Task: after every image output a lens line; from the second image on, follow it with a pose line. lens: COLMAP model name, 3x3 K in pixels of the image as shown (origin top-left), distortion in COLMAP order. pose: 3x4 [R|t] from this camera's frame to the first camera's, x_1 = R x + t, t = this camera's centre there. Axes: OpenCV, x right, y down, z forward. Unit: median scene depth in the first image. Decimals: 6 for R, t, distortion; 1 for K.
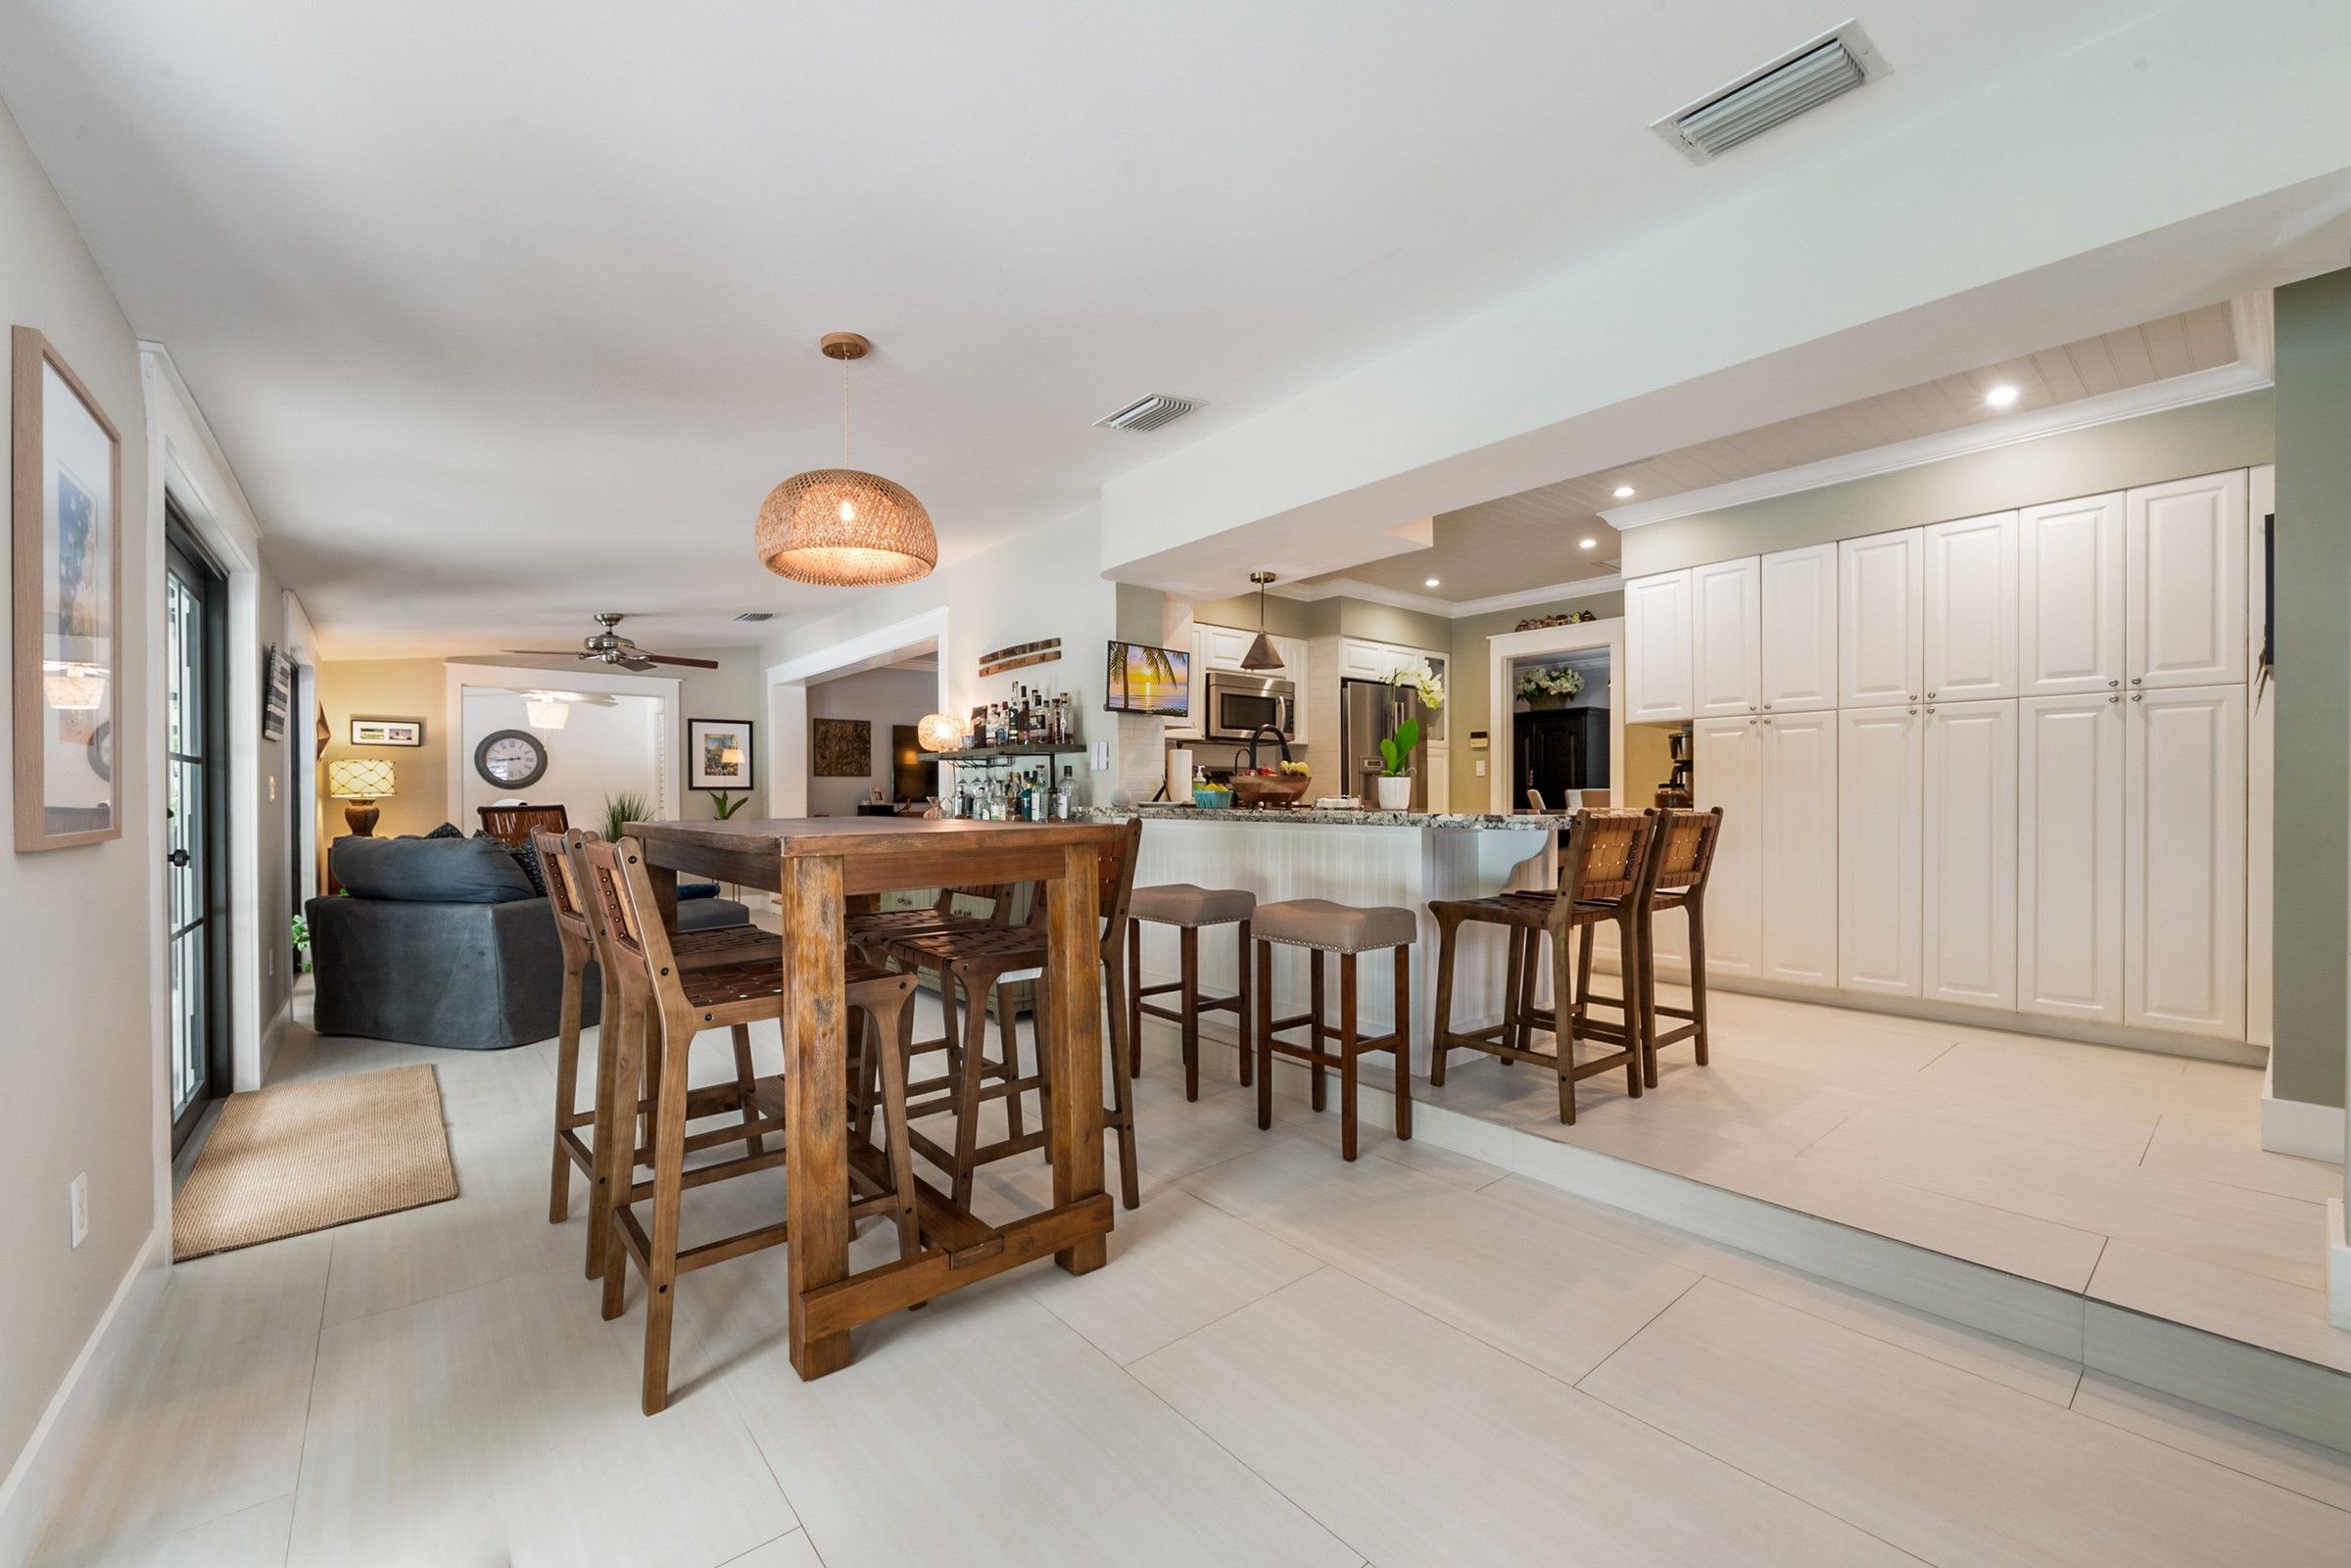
lens RADIAL K [[937.3, 0, 1173.9], [0, 937.3, 791.9], [0, 0, 1]] dist [0.002153, 0.000170]
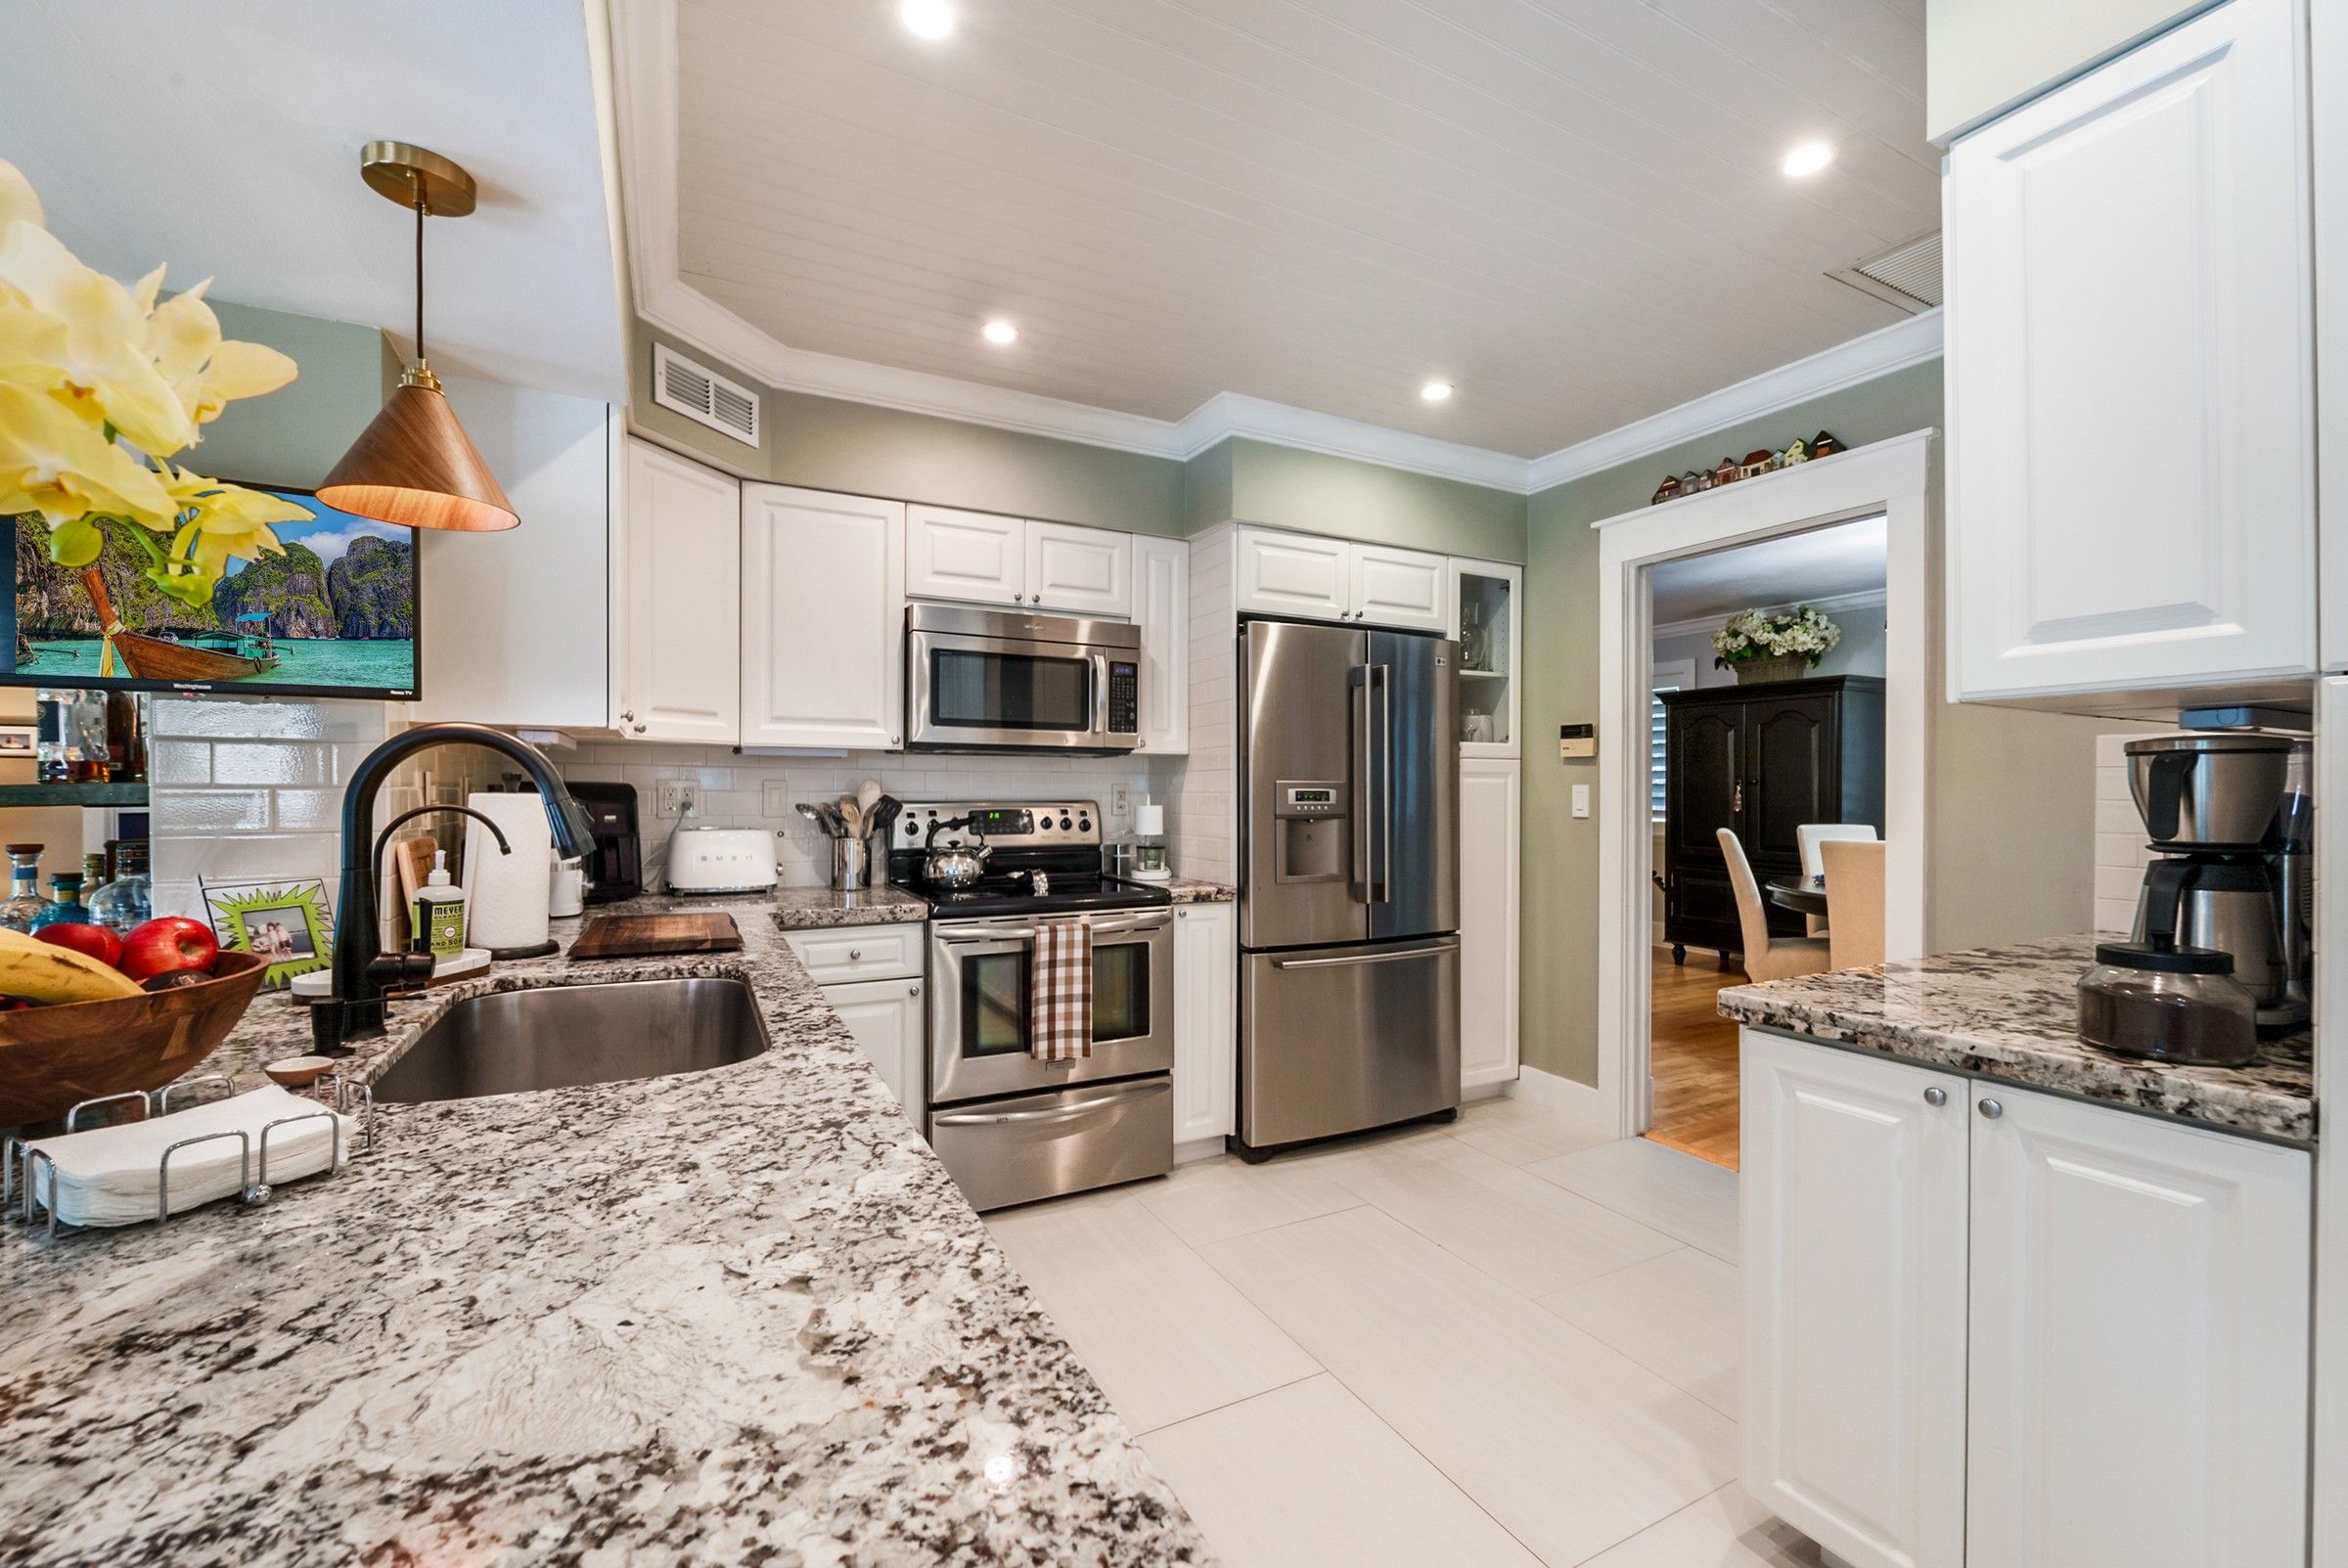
lens RADIAL K [[960.5, 0, 1175.2], [0, 960.5, 790.1], [0, 0, 1]] dist [-0.001715, -0.000087]
pose [[0.978934, 0.003552, -0.204147, 0.224862], [-0.001775, 0.999959, 0.008889, -0.034632], [0.204170, -0.008339, 0.978900, 0.478027]]
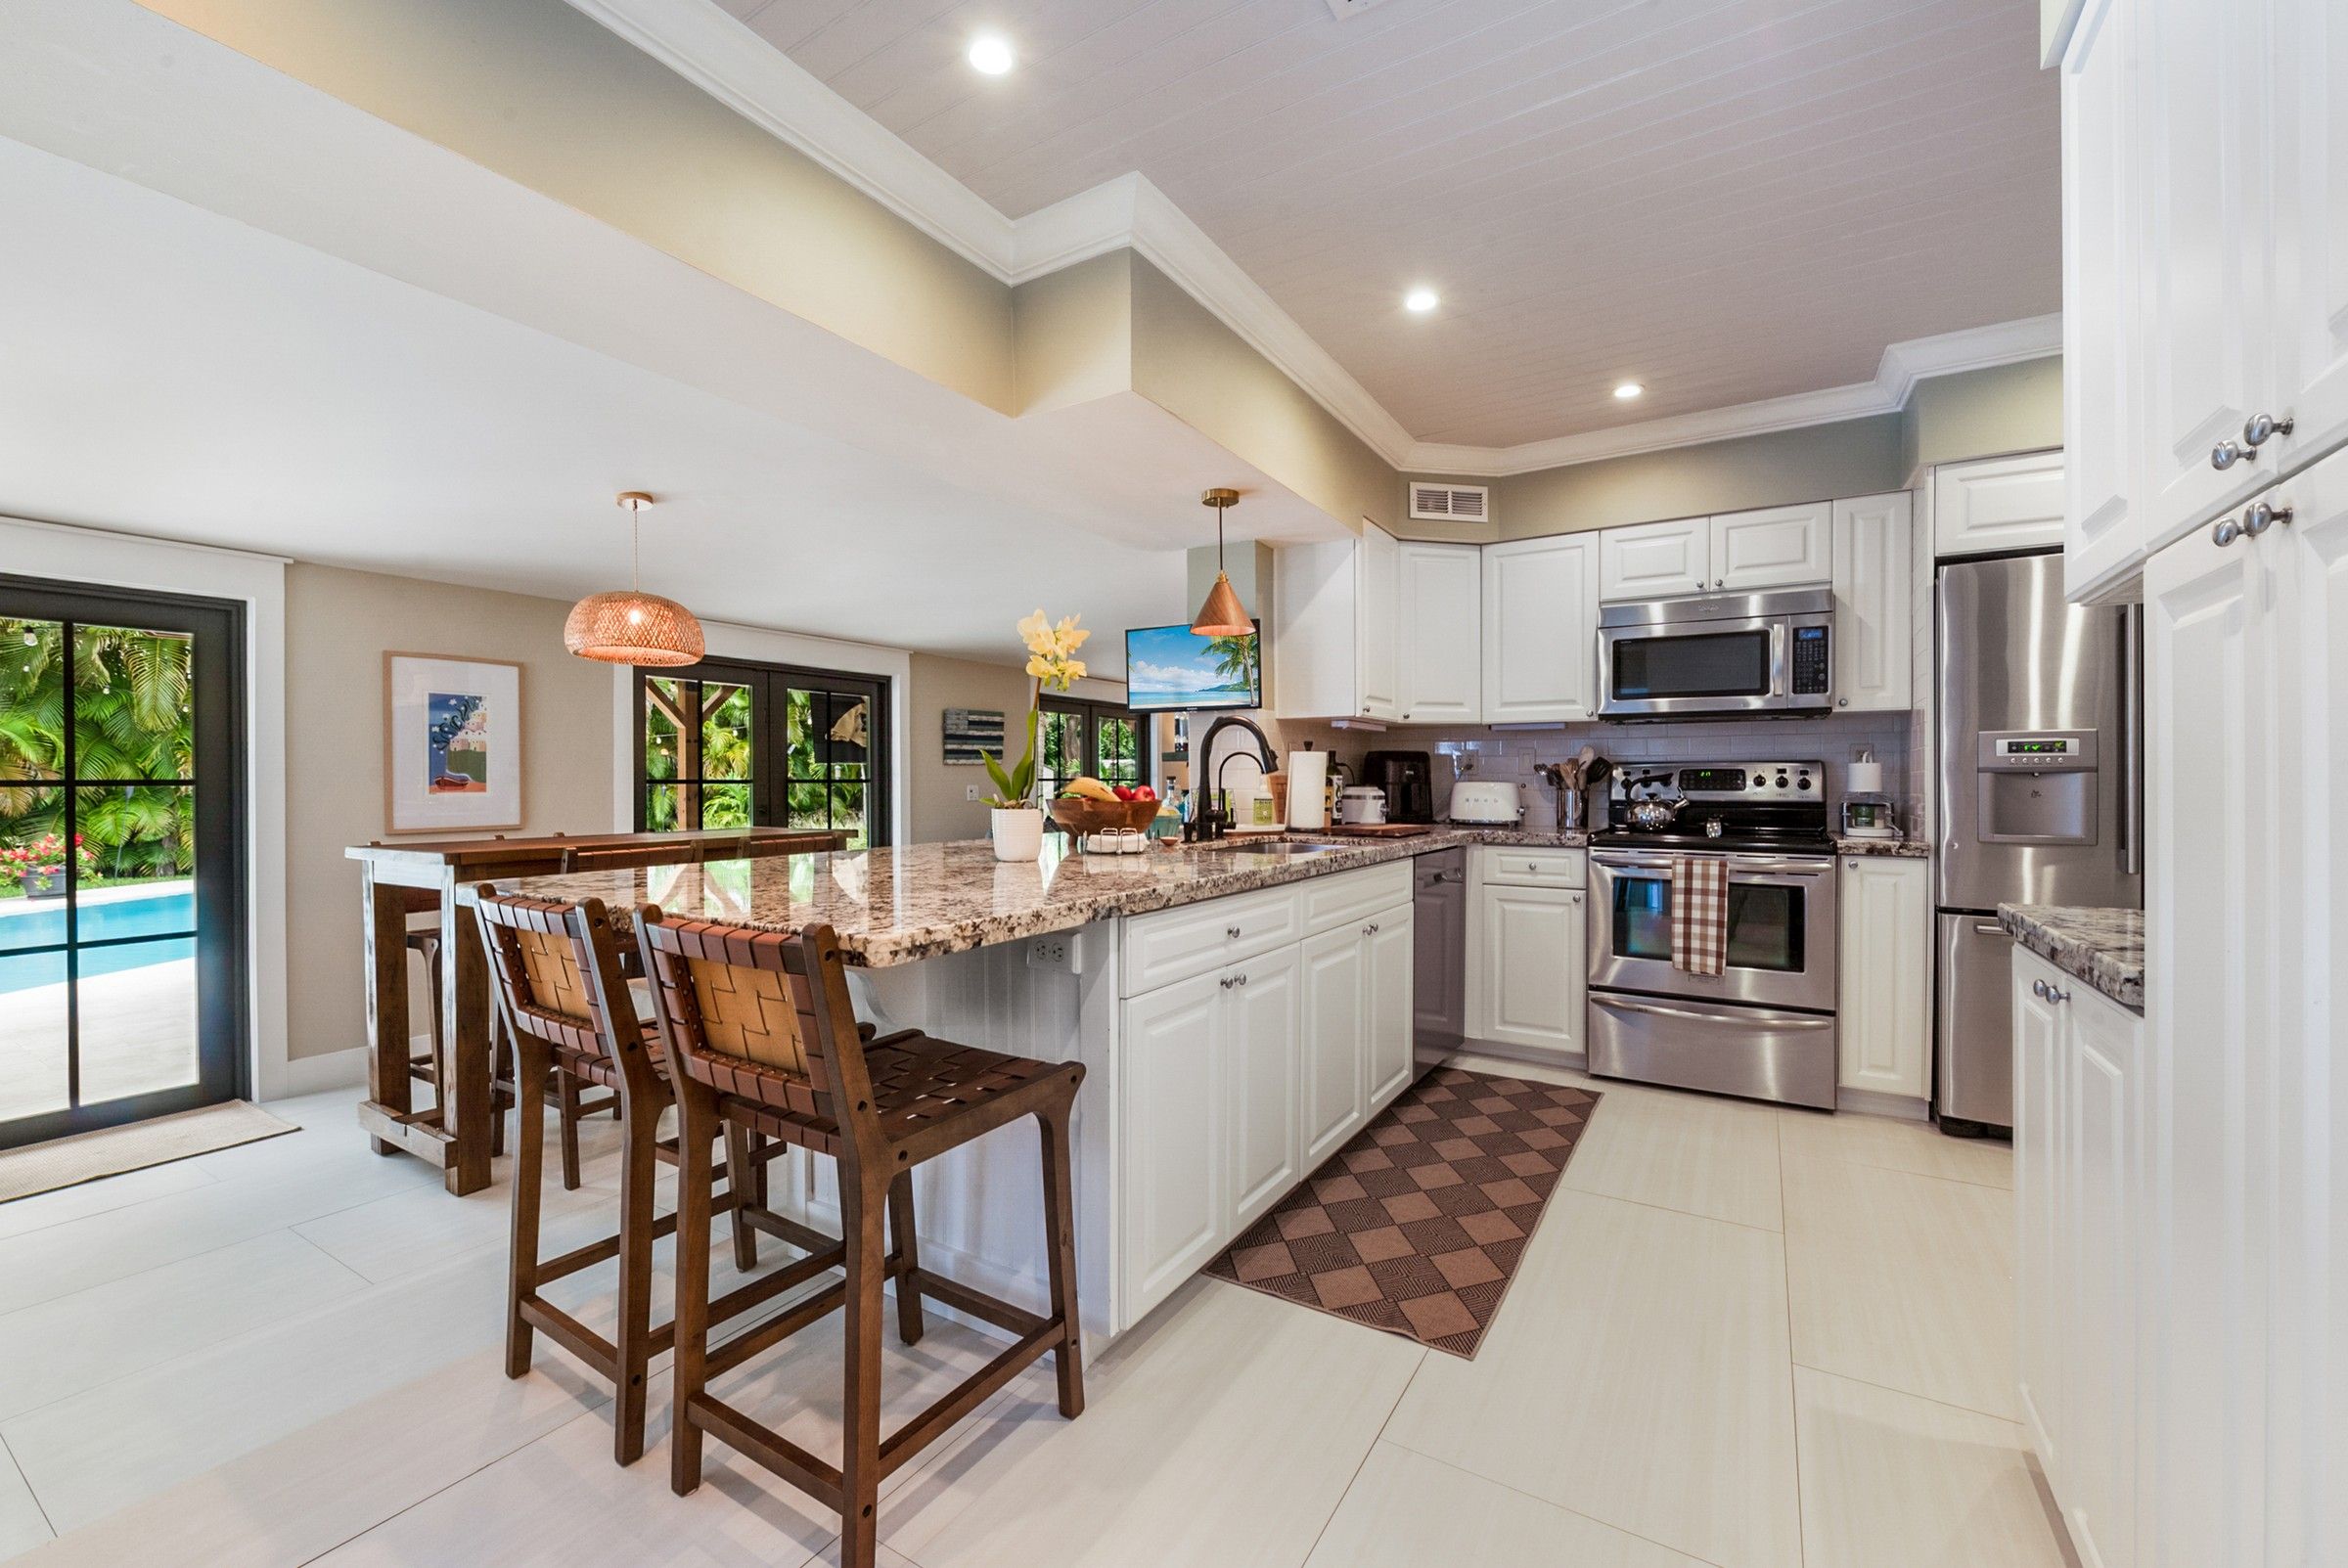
lens RADIAL K [[936.1, 0, 1172.4], [0, 936.1, 791.9], [0, 0, 1]] dist [0.002153, 0.000170]
pose [[0.329000, 0.013215, -0.944238, 0.440005], [0.008053, 0.999826, 0.016799, -0.019284], [0.944296, -0.013131, 0.328836, 0.461142]]
